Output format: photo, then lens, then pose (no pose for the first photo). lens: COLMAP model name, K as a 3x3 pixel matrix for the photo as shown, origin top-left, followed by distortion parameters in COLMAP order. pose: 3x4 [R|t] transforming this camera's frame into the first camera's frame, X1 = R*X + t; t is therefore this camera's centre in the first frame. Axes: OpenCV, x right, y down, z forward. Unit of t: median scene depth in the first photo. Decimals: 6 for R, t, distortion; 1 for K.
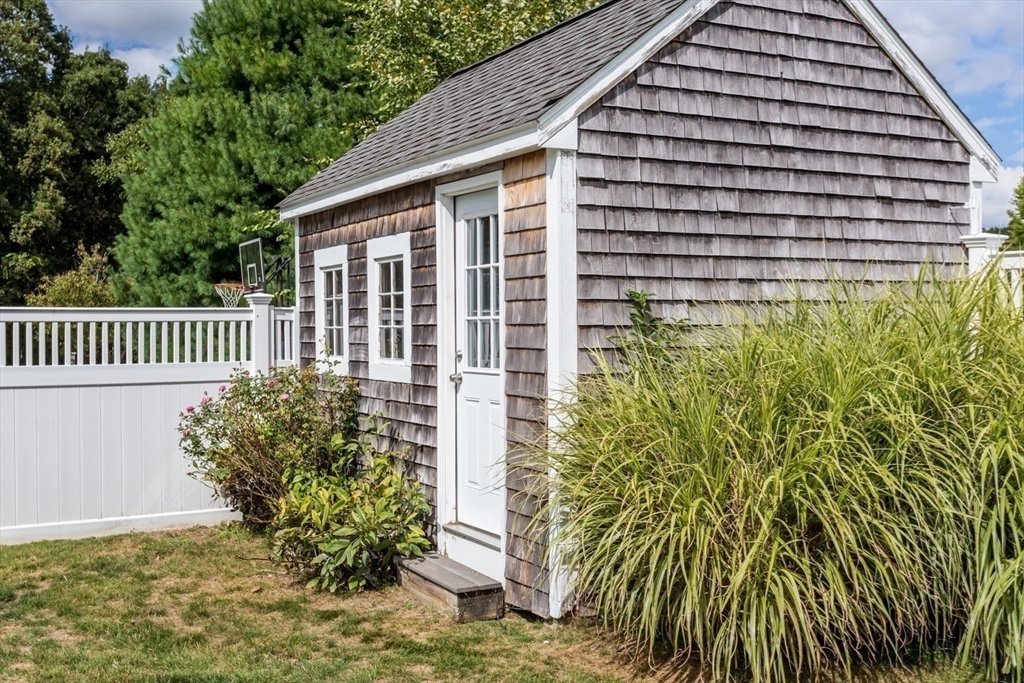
lens RADIAL K [[1136.6, 0, 513.2], [0, 1136.6, 335.5], [0, 0, 1]] dist [0.021315, 0.000000]
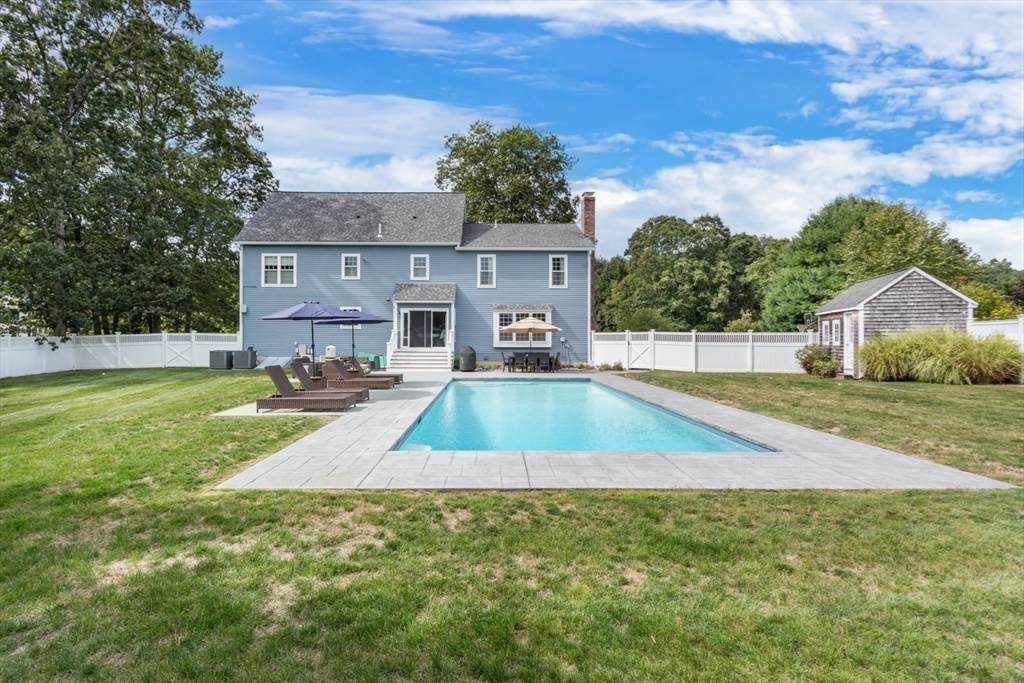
lens RADIAL K [[483.2, 0, 519.5], [0, 483.2, 340.3], [0, 0, 1]] dist [0.002050, 0.000620]
pose [[0.723970, 0.006172, -0.689804, 0.144299], [-0.009672, 0.999952, -0.001205, 0.011397], [0.689763, 0.007545, 0.723996, -0.644644]]
